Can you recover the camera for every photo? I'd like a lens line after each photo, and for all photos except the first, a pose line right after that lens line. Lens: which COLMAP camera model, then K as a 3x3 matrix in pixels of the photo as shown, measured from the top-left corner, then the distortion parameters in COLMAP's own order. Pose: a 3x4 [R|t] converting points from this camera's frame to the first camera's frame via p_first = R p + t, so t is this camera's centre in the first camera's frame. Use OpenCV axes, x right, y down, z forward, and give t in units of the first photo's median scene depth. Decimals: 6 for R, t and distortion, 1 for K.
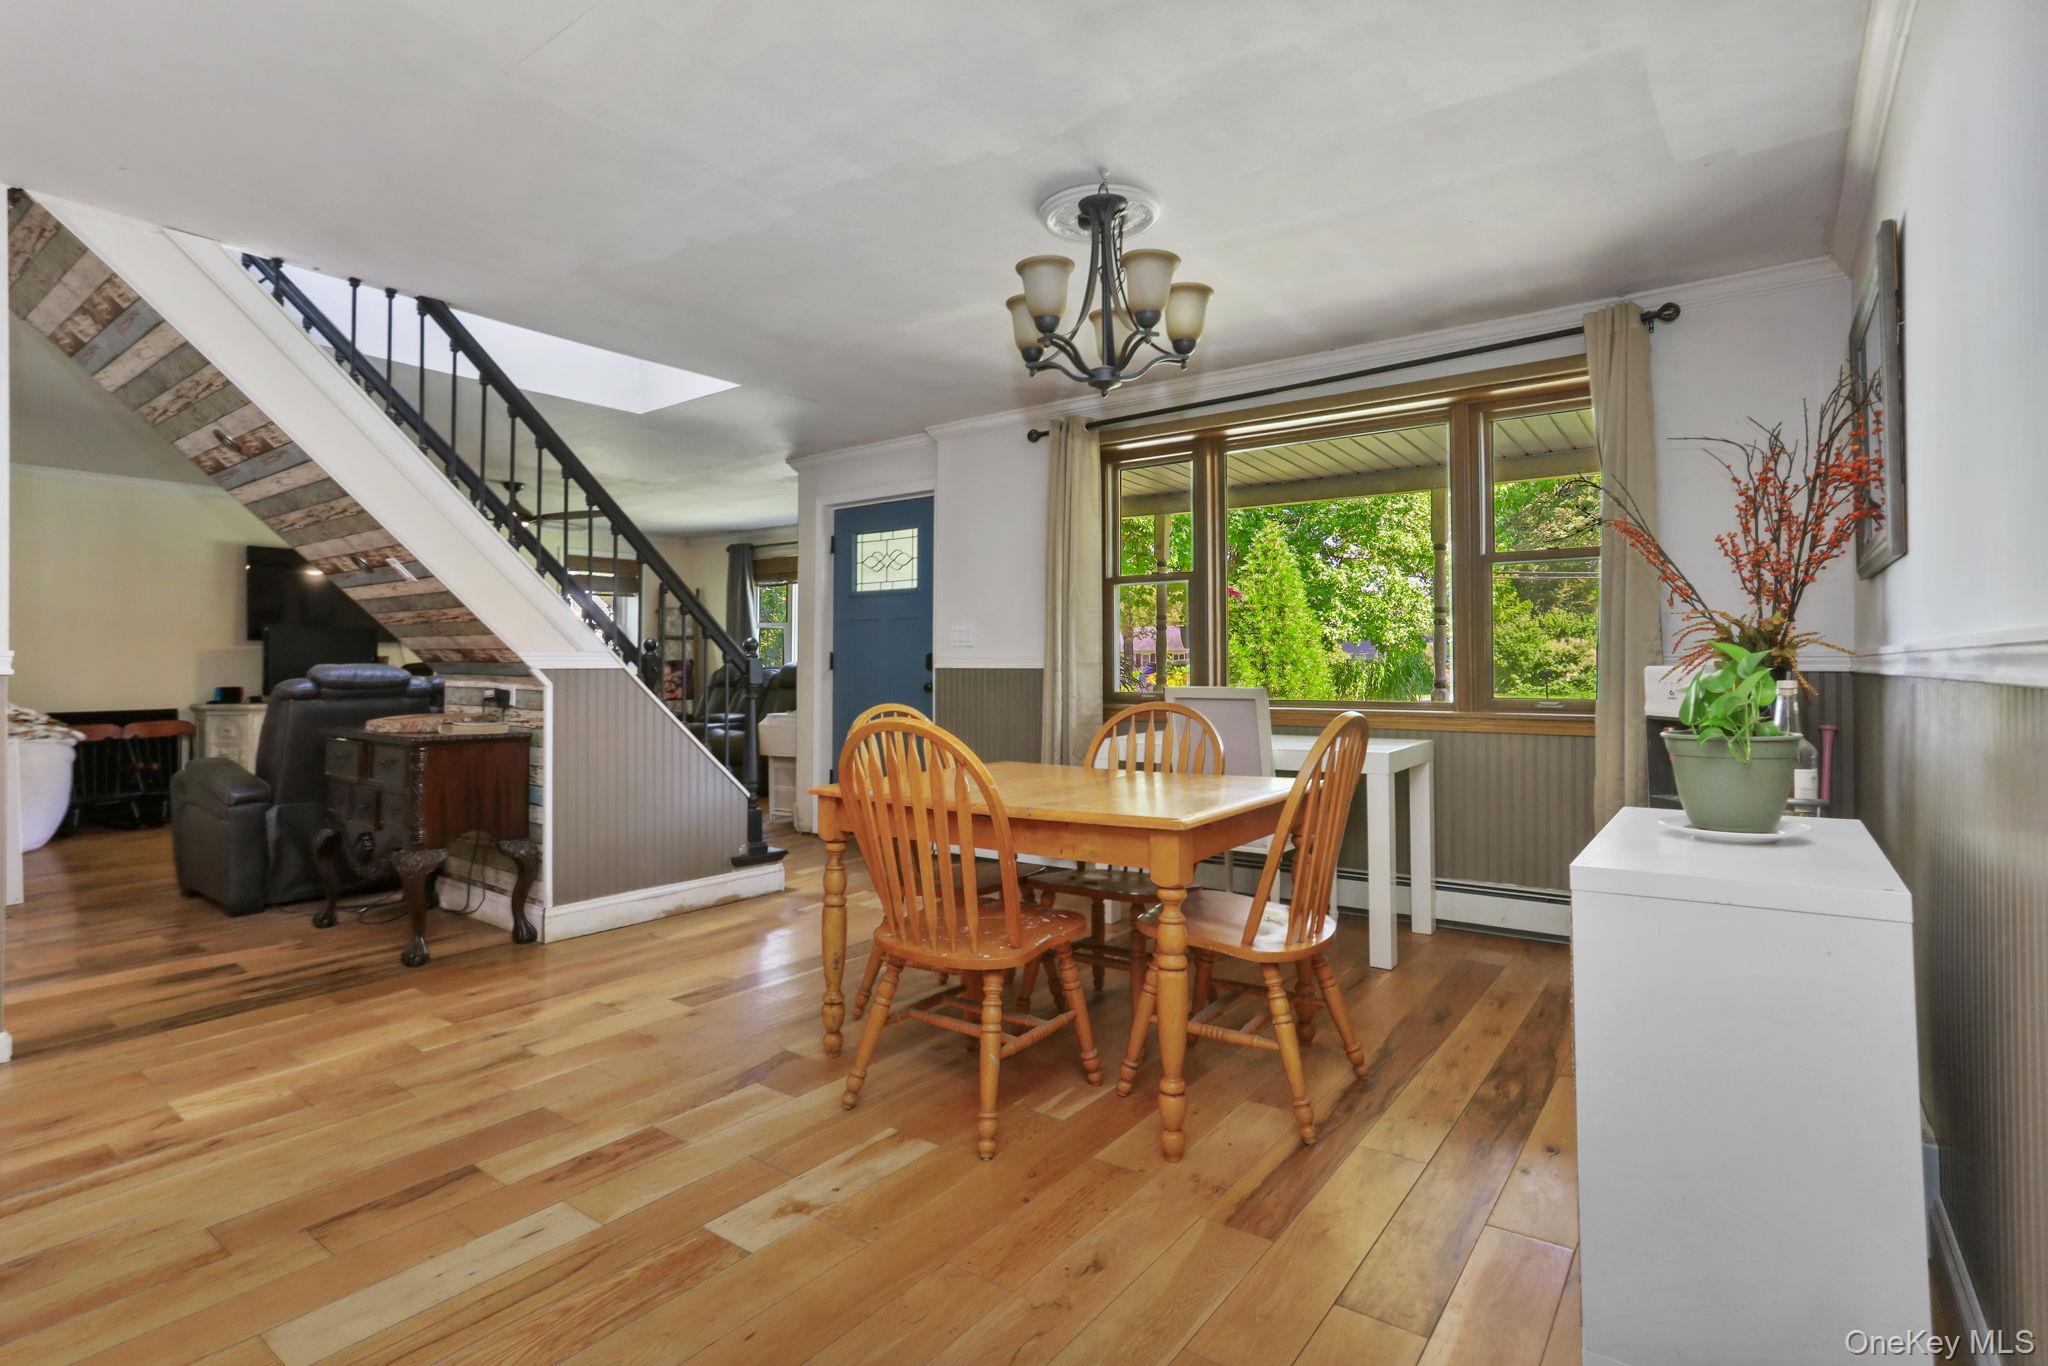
lens RADIAL K [[1004.1, 0, 1016.4], [0, 1004.1, 656.2], [0, 0, 1]] dist [-0.040455, 0.024589]
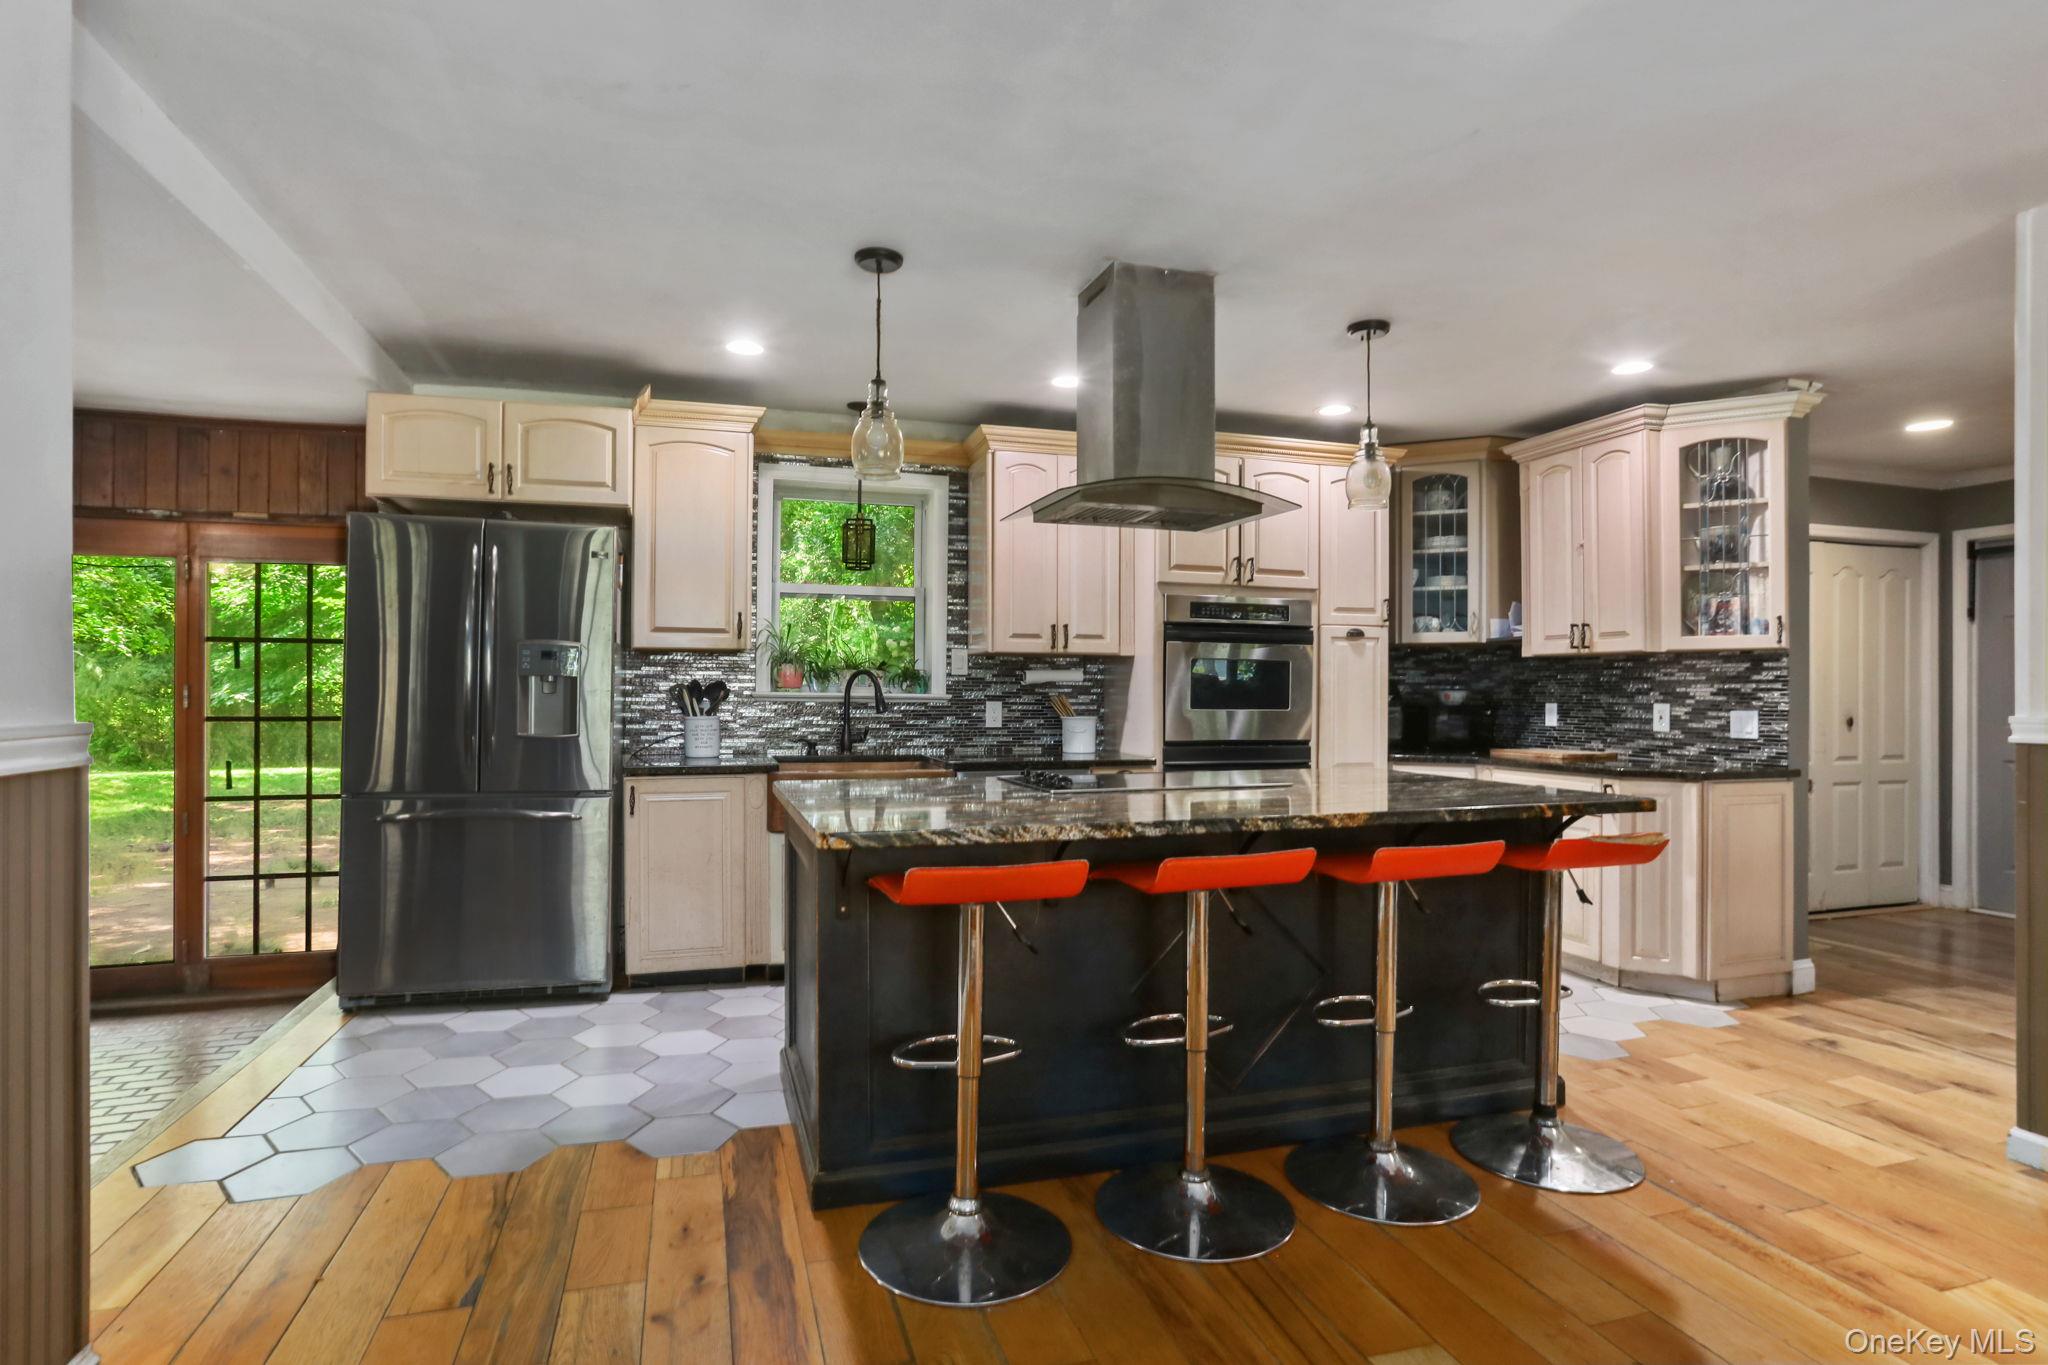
lens RADIAL K [[1004.1, 0, 1024.5], [0, 1004.1, 686.9], [0, 0, 1]] dist [-0.040455, 0.024589]
pose [[-0.559238, -0.004445, -0.828995, 0.125310], [0.004667, 0.999953, -0.008509, -0.016174], [0.828994, -0.008627, -0.559191, 0.366000]]
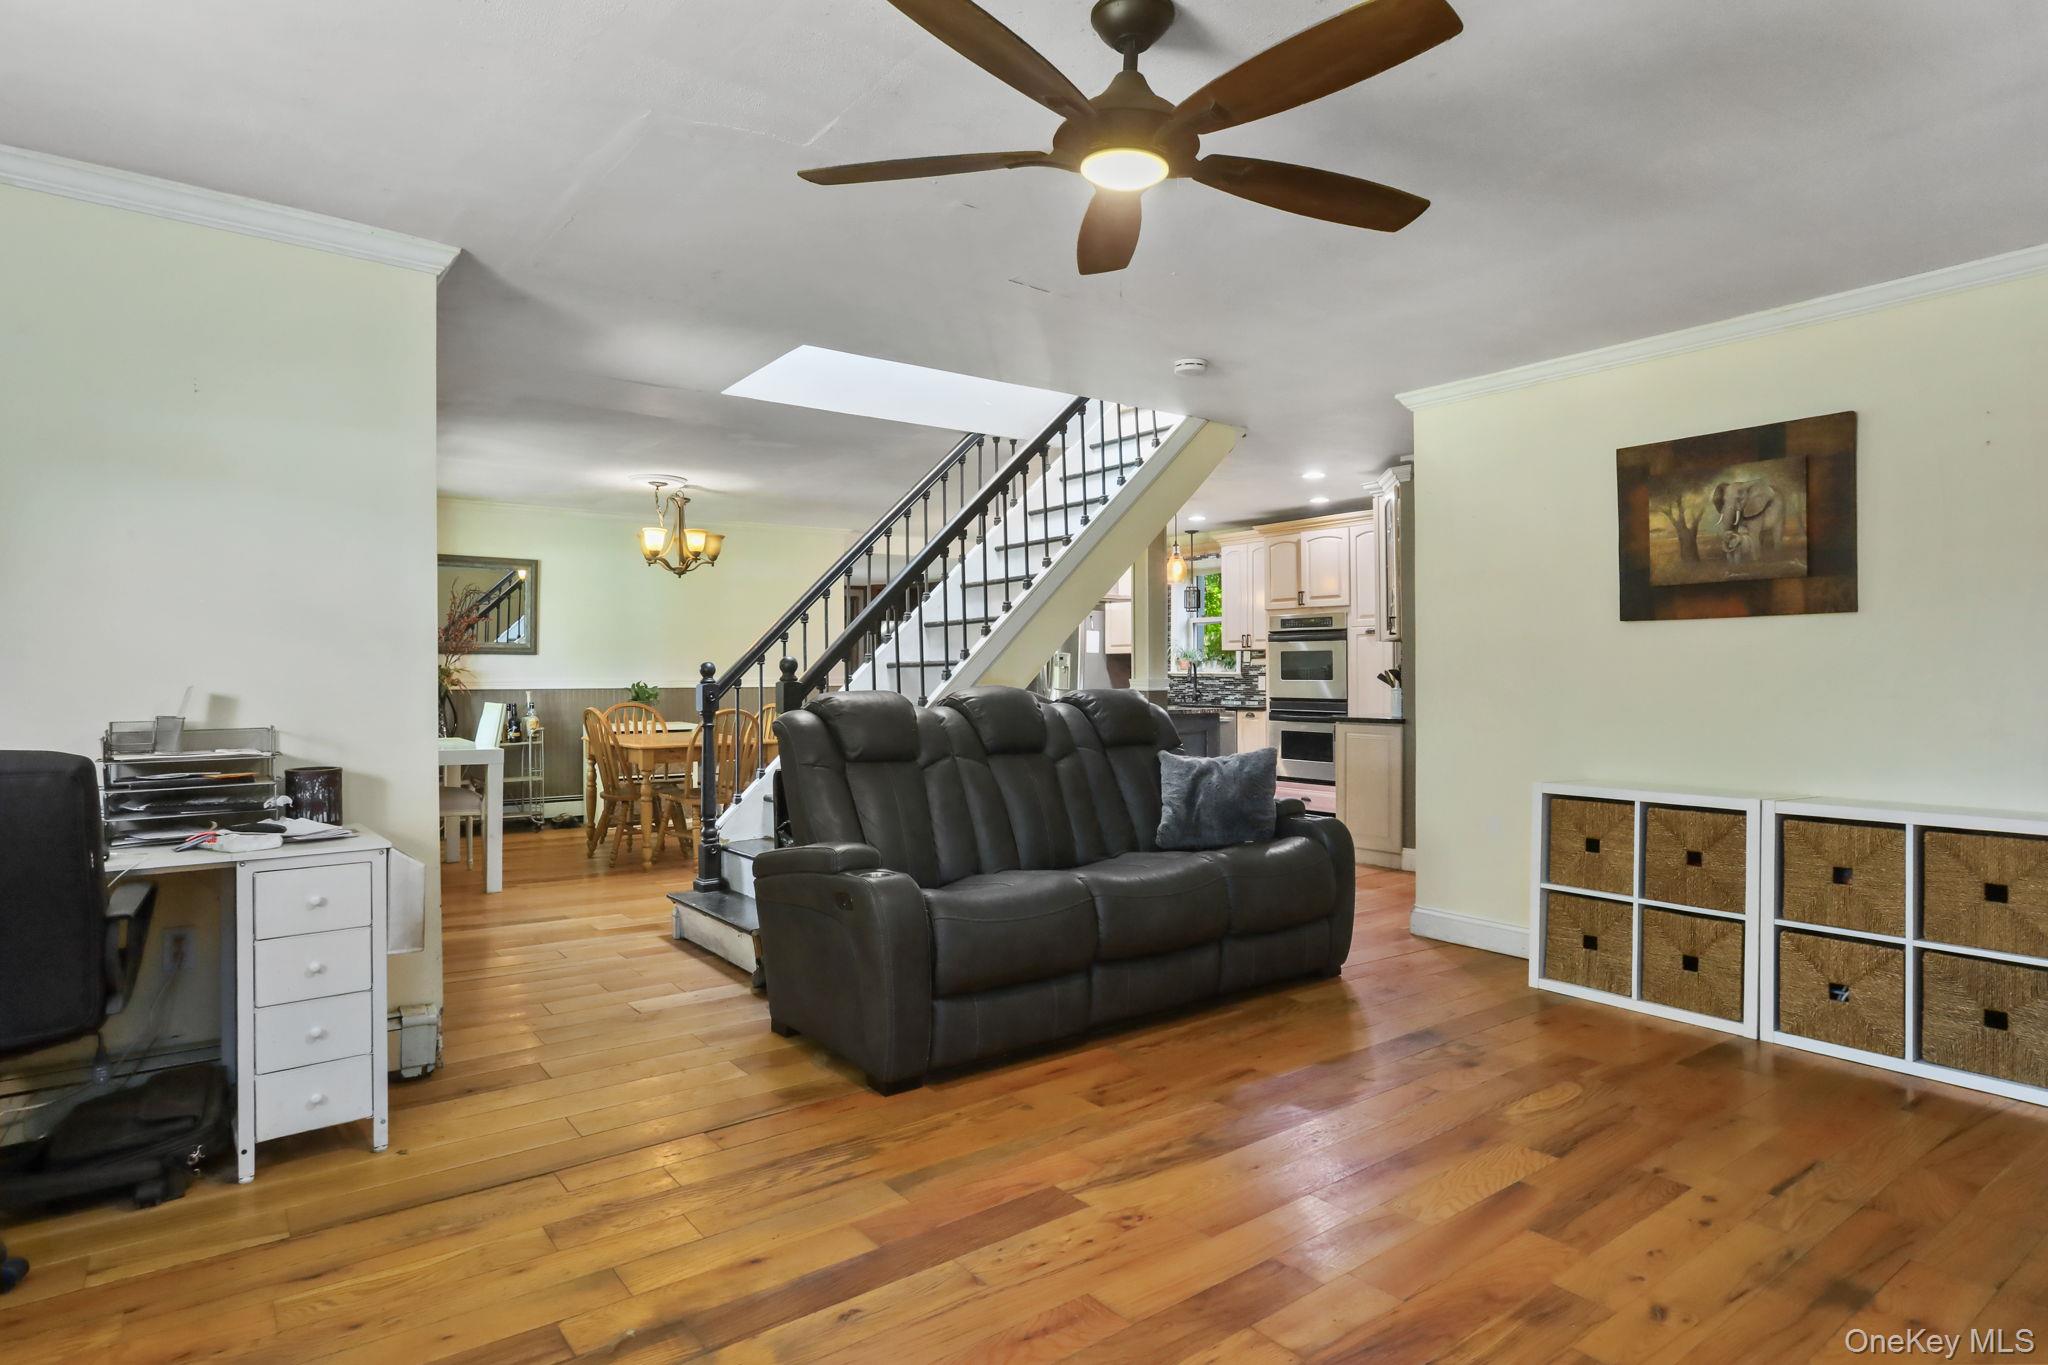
lens RADIAL K [[1144.7, 0, 1010.3], [0, 1144.7, 681.1], [0, 0, 1]] dist [-0.046727, 0.033425]
pose [[-0.962739, 0.003912, 0.270404, -0.774334], [0.003435, 0.999992, -0.002237, 0.001184], [-0.270411, -0.001225, -0.962744, 1.847795]]
